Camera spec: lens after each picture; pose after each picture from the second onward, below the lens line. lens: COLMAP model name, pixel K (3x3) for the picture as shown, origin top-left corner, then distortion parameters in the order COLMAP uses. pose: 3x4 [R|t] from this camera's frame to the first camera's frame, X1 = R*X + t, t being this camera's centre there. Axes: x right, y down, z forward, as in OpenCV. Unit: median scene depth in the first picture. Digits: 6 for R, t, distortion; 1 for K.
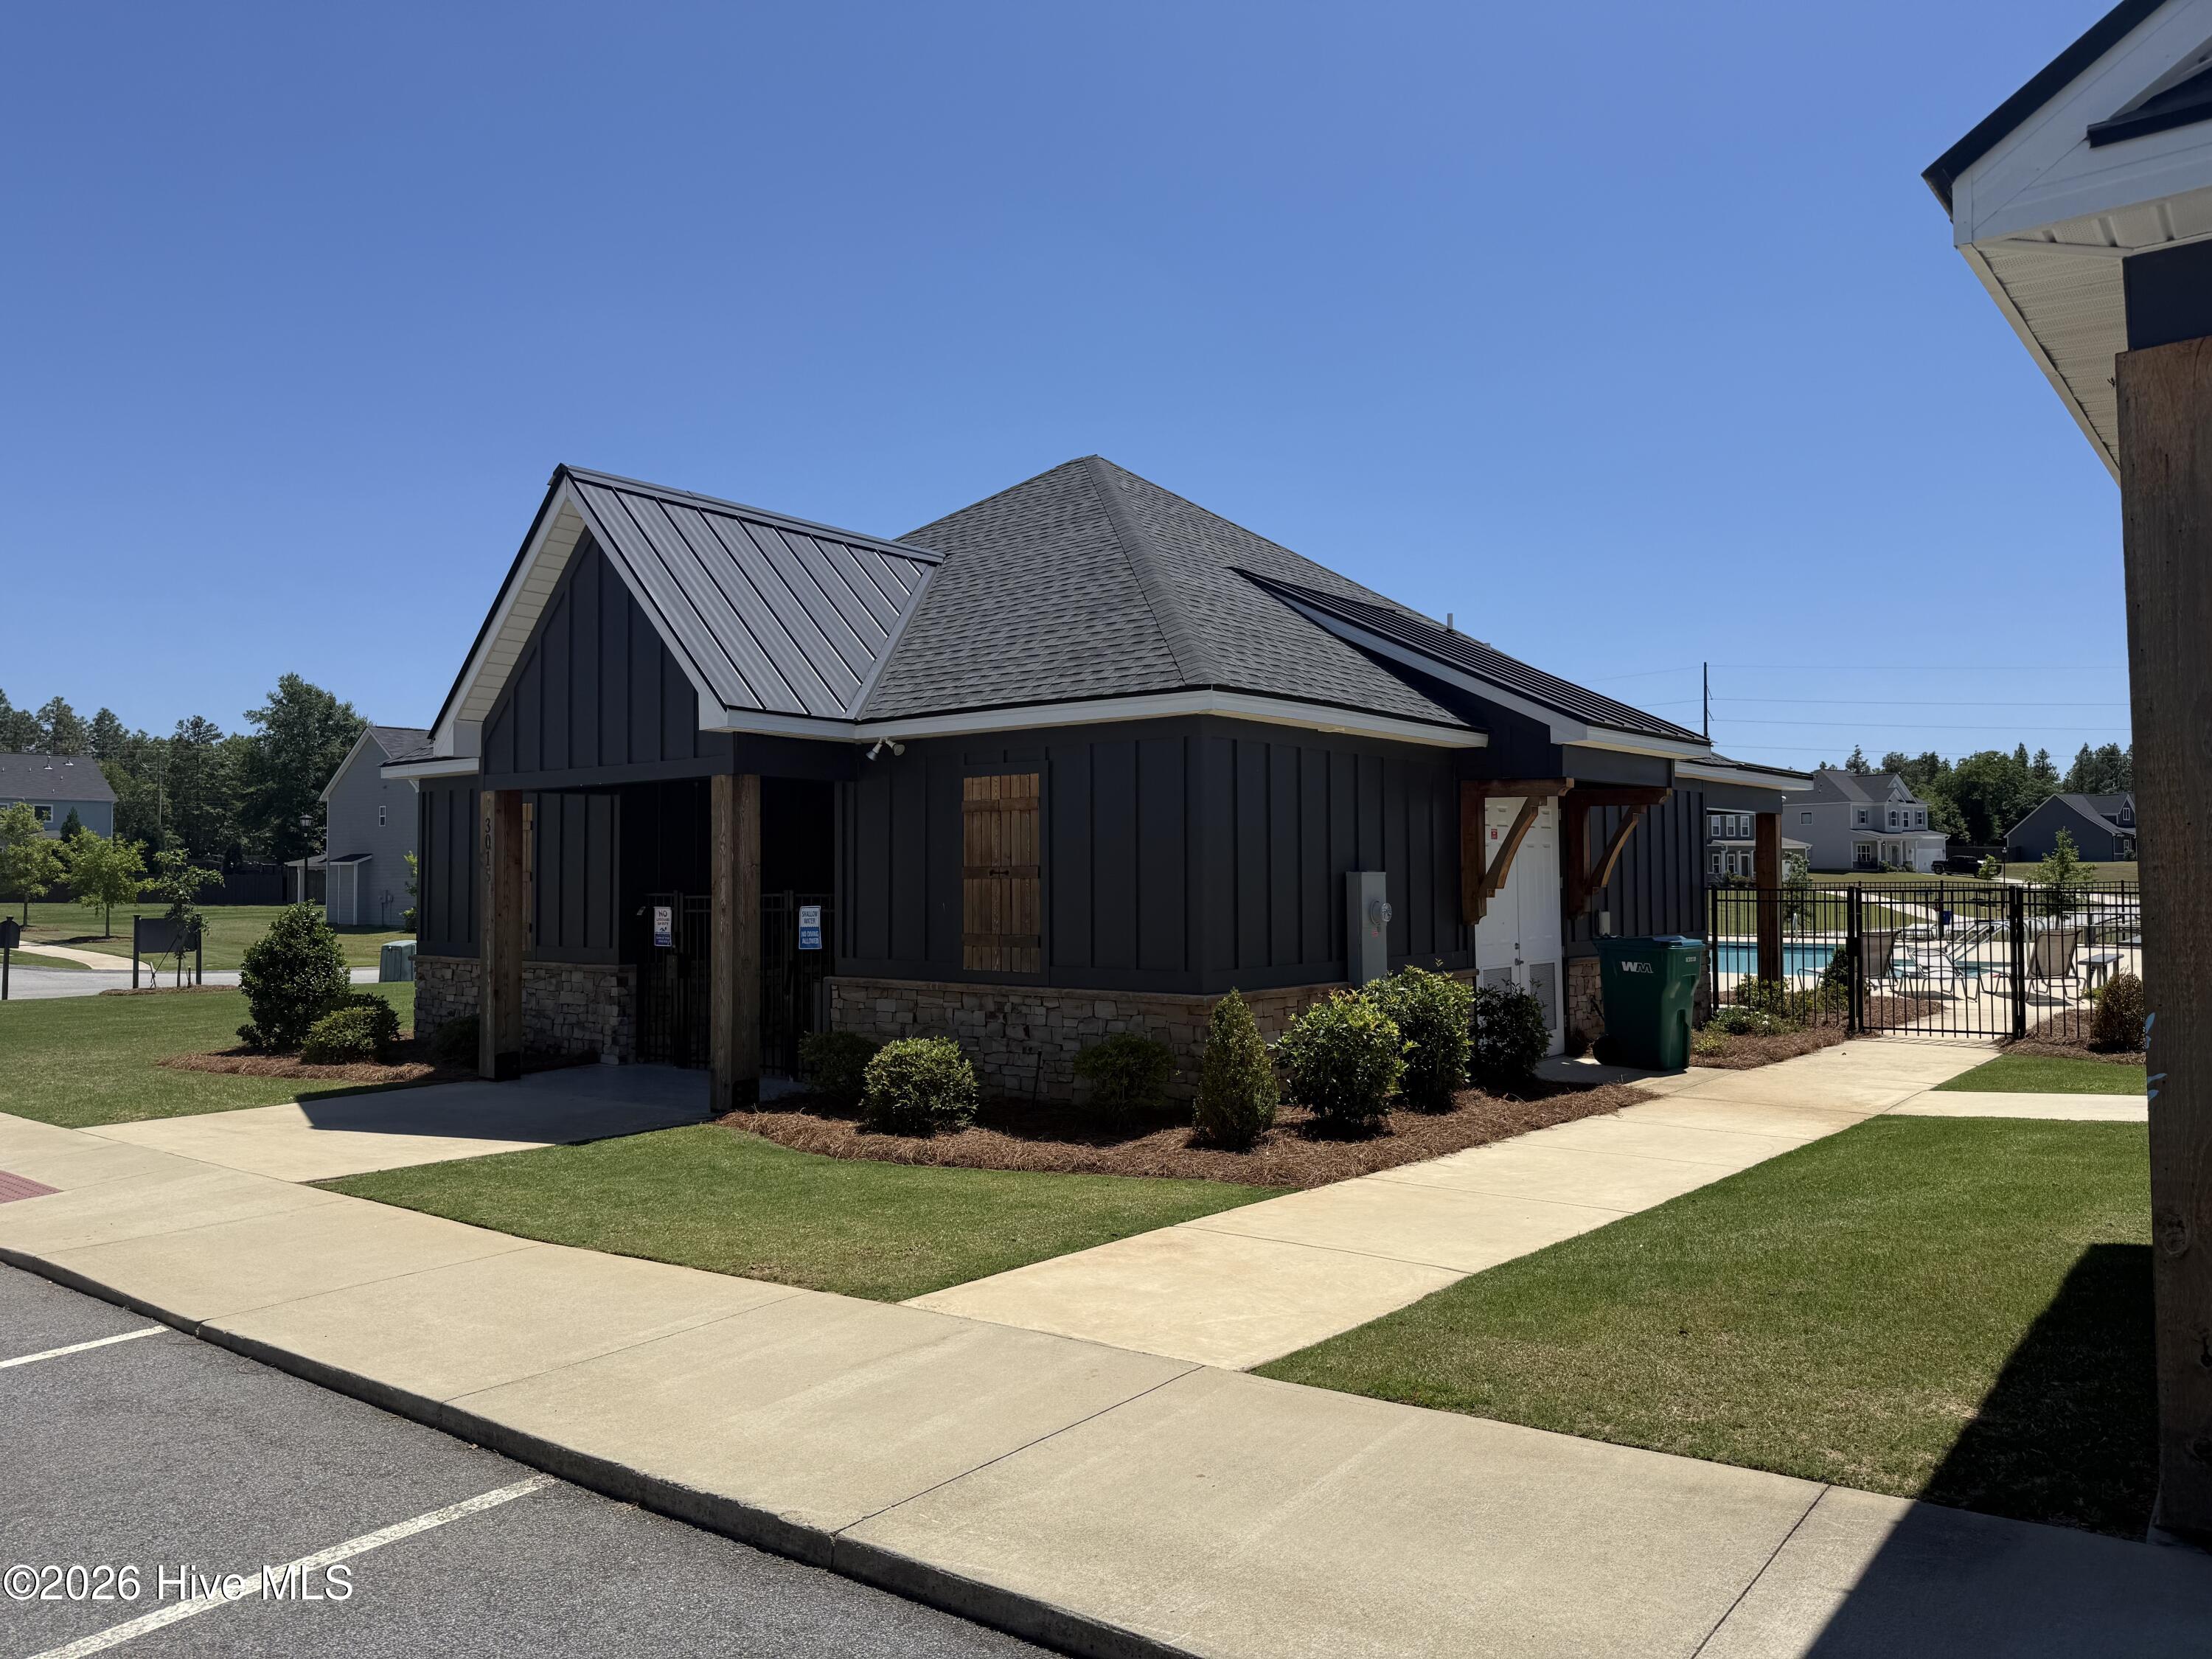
lens RADIAL K [[1539.7, 0, 1144.4], [0, 1539.7, 839.9], [0, 0, 1]] dist [0.052586, -0.076126]
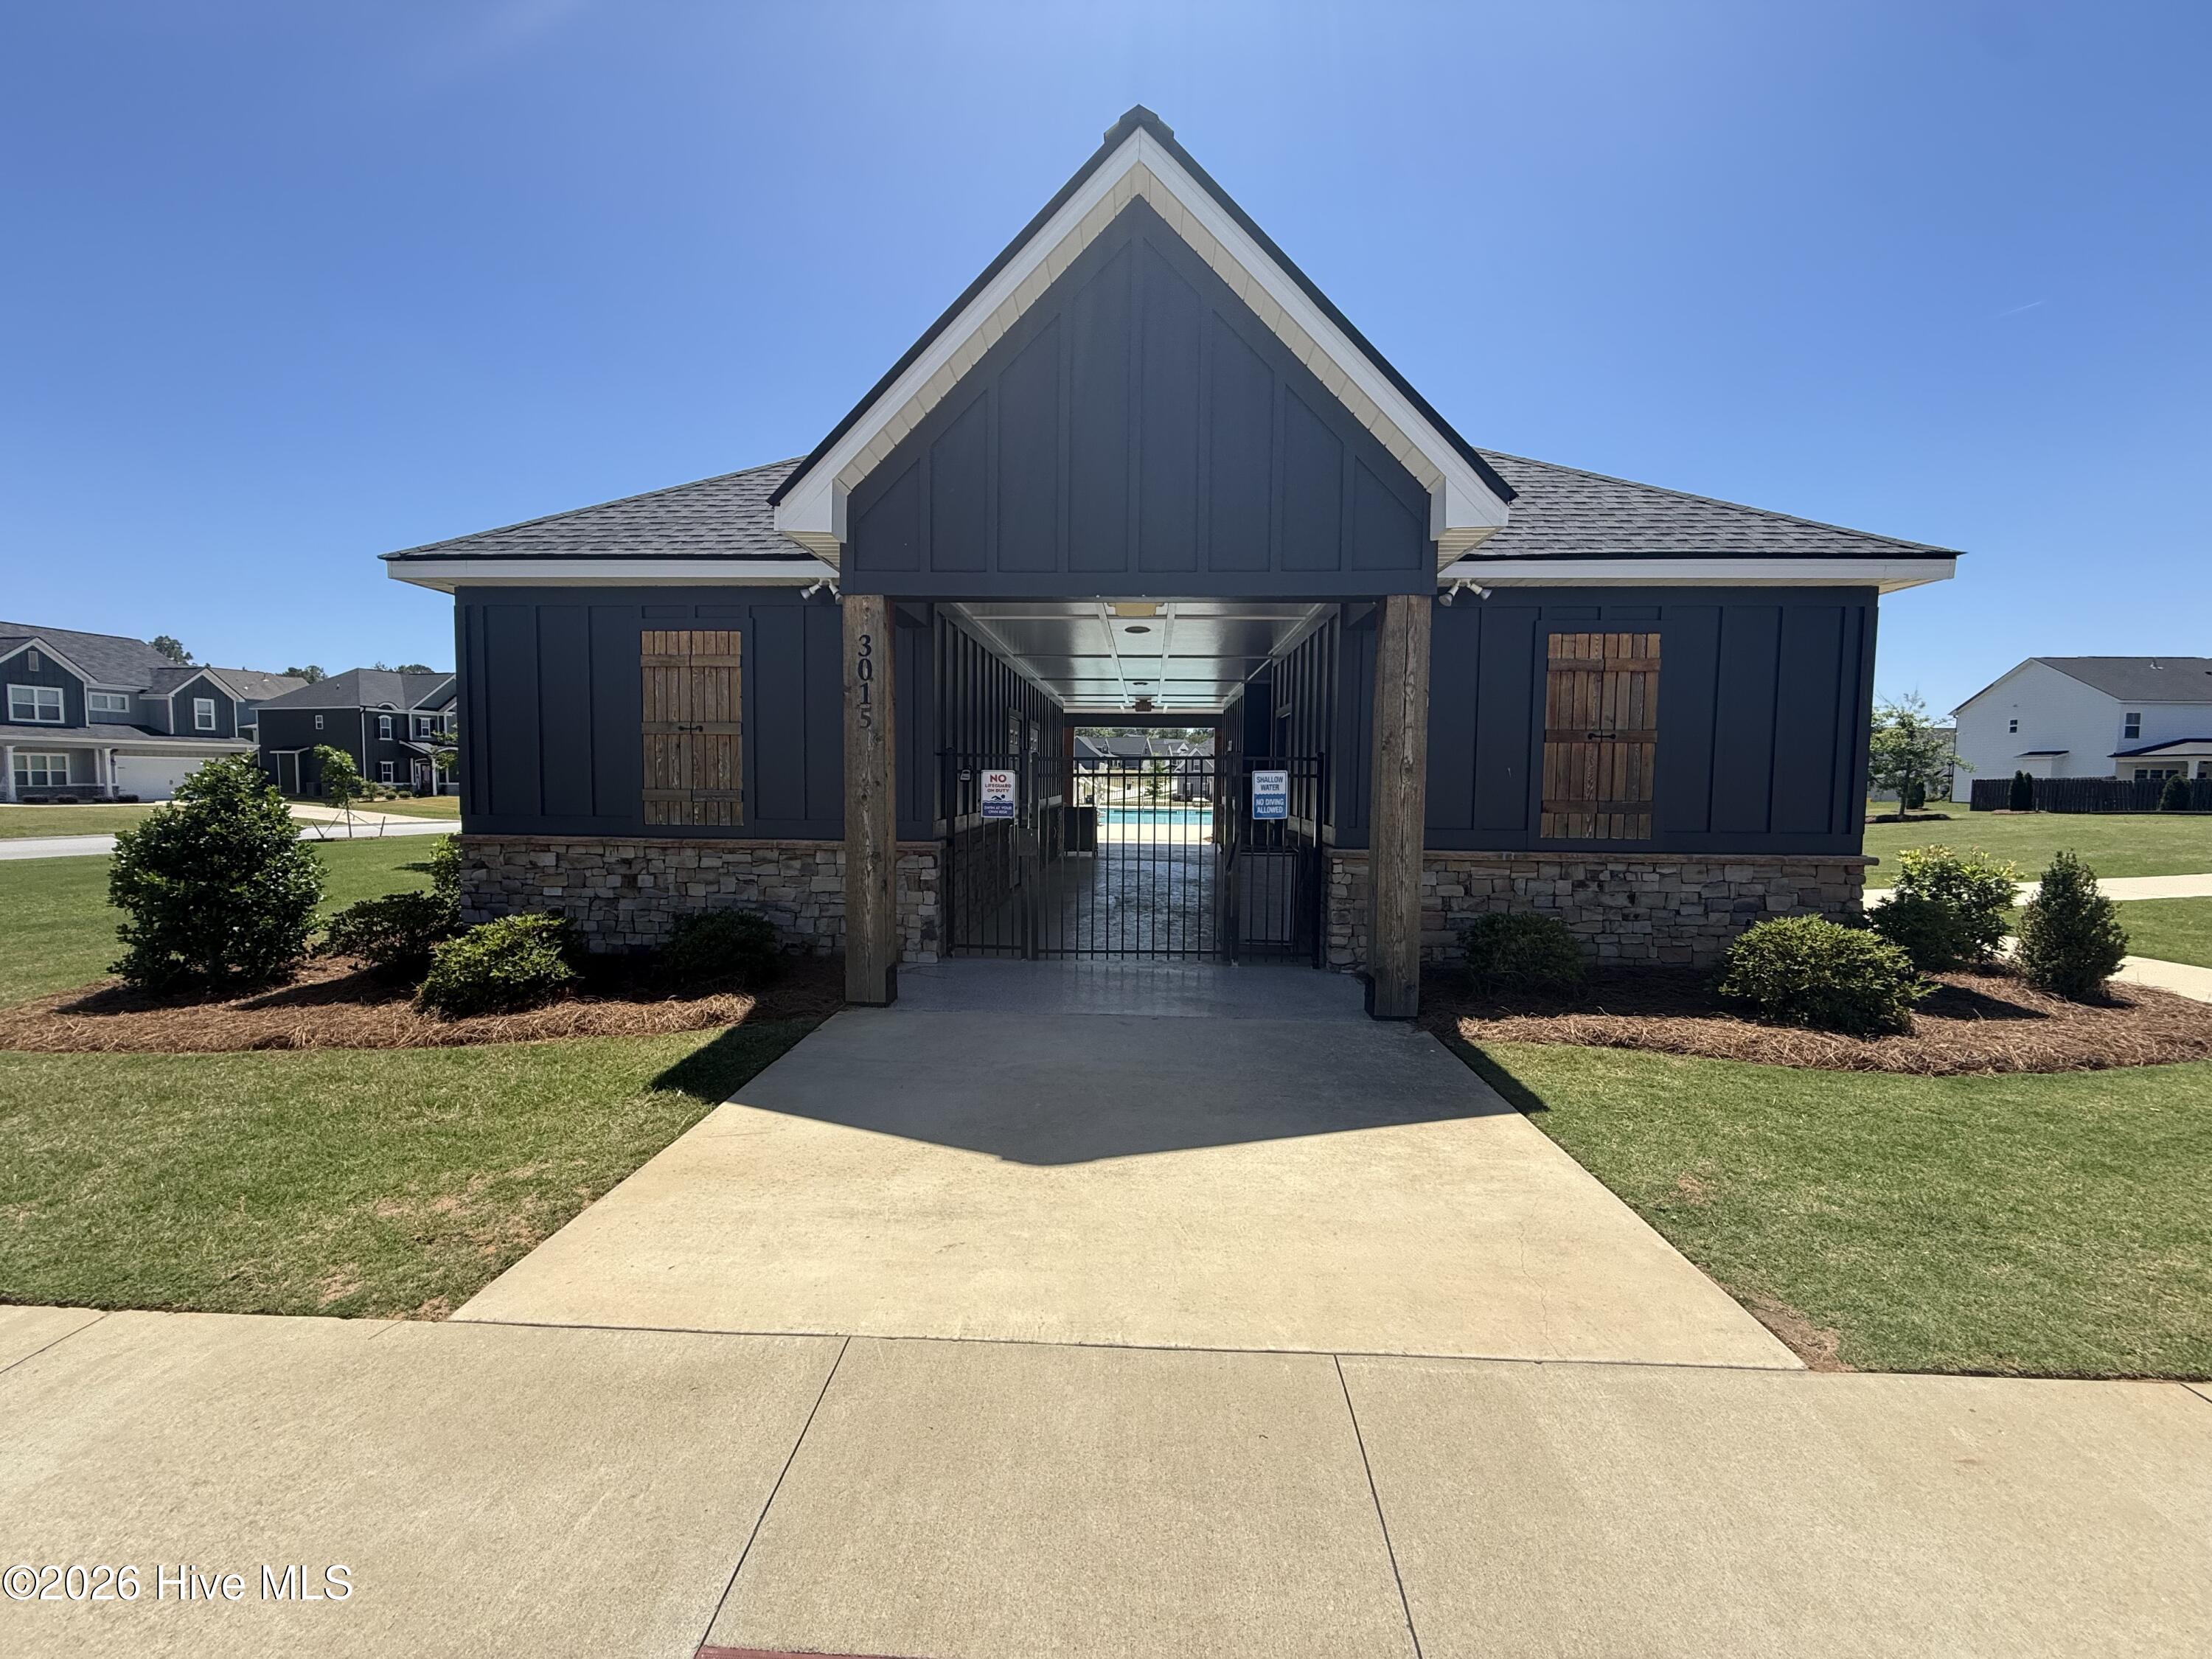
lens RADIAL K [[877.4, 0, 1107.9], [0, 877.4, 830.3], [0, 0, 1]] dist [-0.001740, -0.000409]
pose [[0.821329, -0.019983, 0.570104, -0.650505], [-0.029776, 0.996522, 0.077827, 0.045429], [-0.569677, -0.080897, 0.817878, 0.712833]]
